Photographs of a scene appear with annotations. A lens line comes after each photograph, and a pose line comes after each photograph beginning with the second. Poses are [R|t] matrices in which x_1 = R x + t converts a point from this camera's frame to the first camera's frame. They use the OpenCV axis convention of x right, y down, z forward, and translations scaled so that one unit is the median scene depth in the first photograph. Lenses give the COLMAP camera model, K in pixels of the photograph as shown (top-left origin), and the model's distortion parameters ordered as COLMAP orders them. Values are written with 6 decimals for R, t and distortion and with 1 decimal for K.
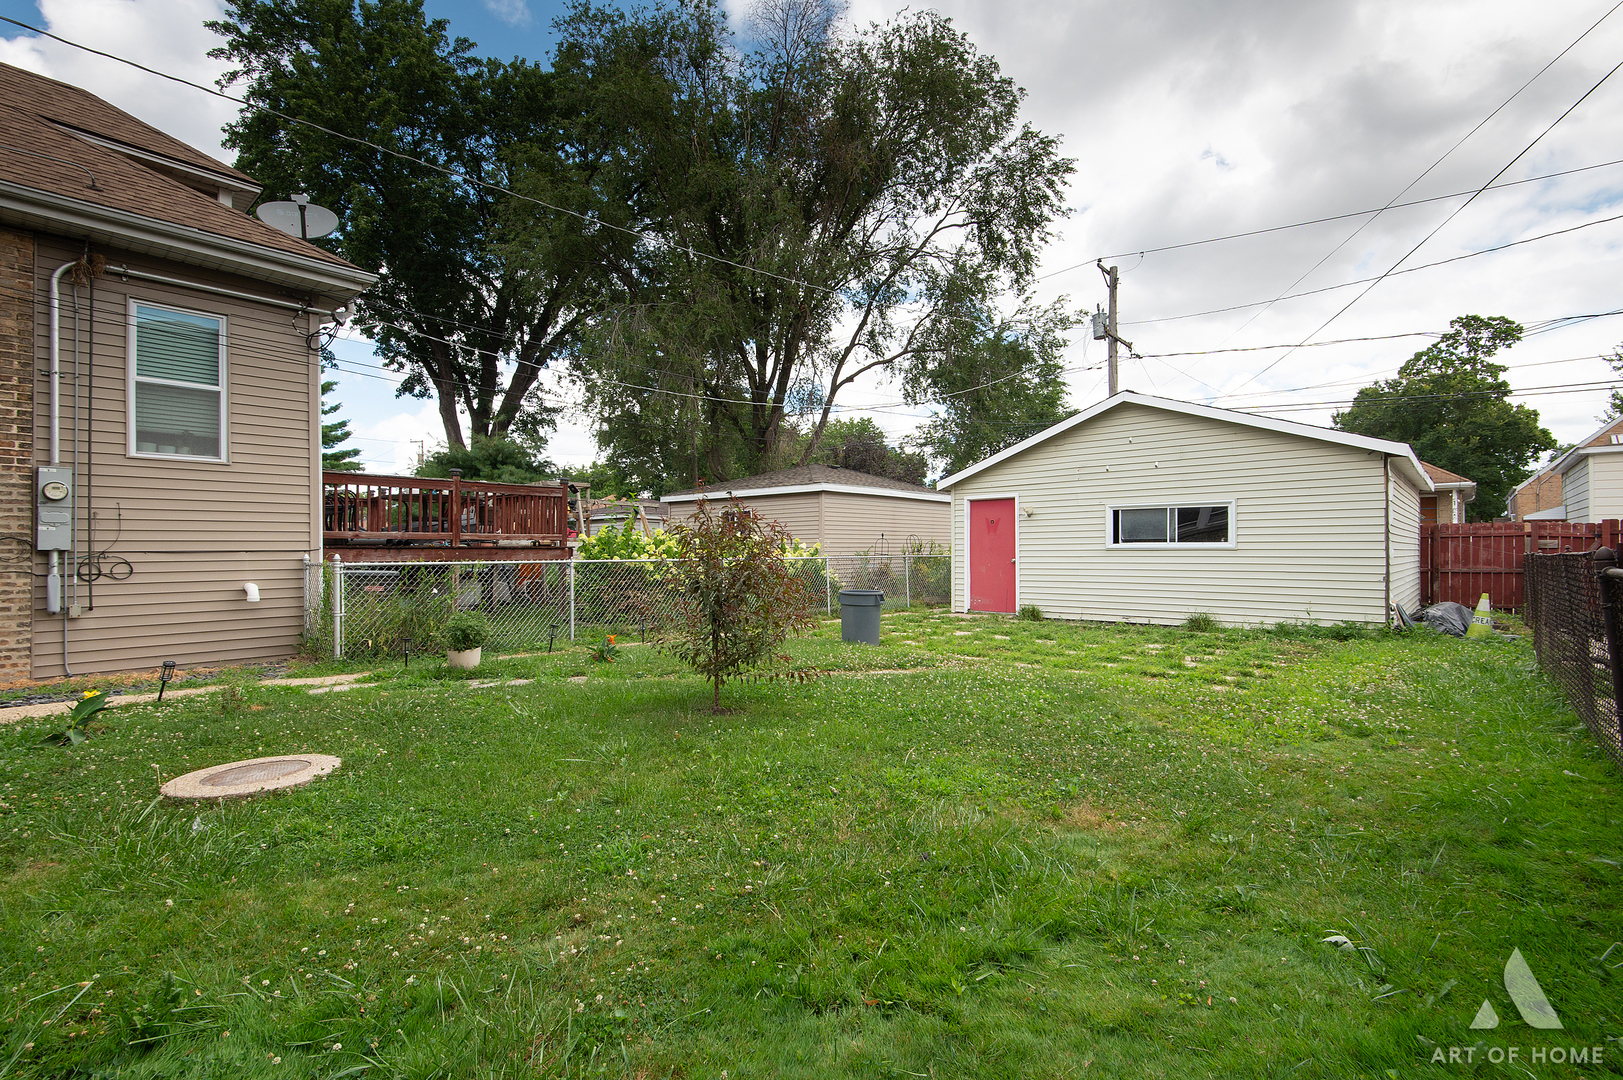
lens RADIAL K [[725.4, 0, 810.7], [0, 725.4, 544.3], [0, 0, 1]] dist [0.001613, -0.002215]
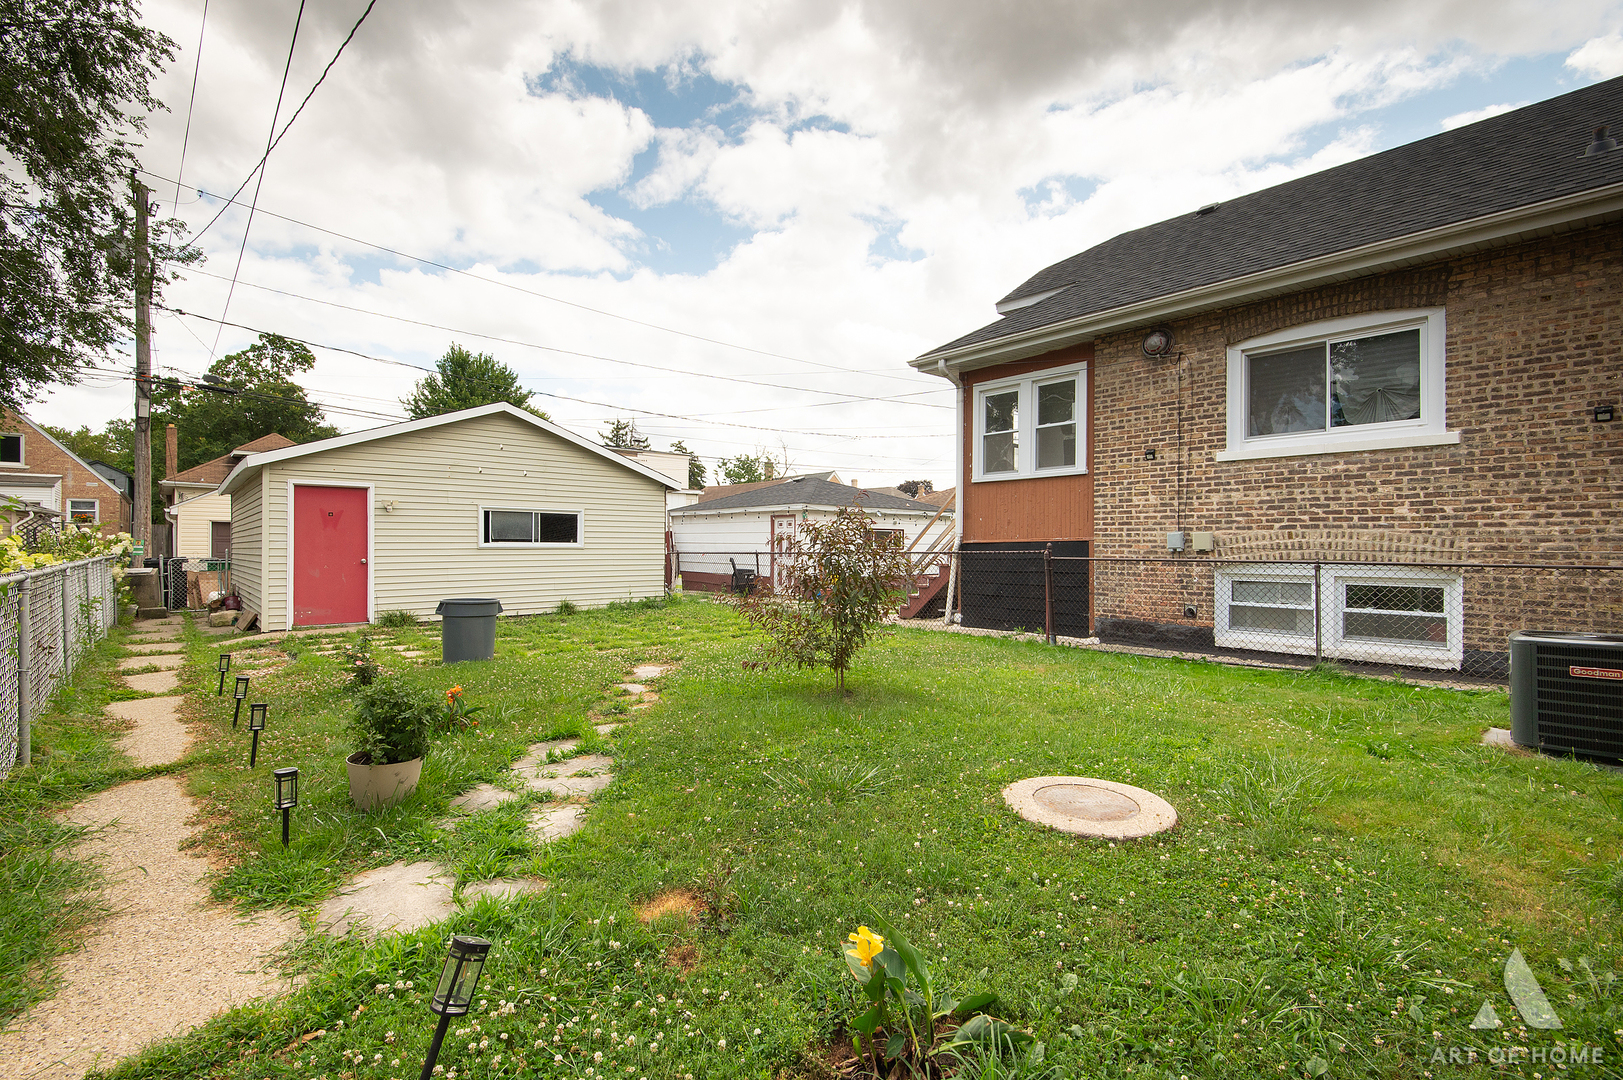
lens RADIAL K [[725.4, 0, 816.9], [0, 725.4, 551.7], [0, 0, 1]] dist [0.001613, -0.002215]
pose [[0.099222, -0.003907, 0.995058, -0.545847], [-0.009077, 0.999947, 0.004831, 0.002425], [-0.995024, -0.009512, 0.099181, 0.395574]]
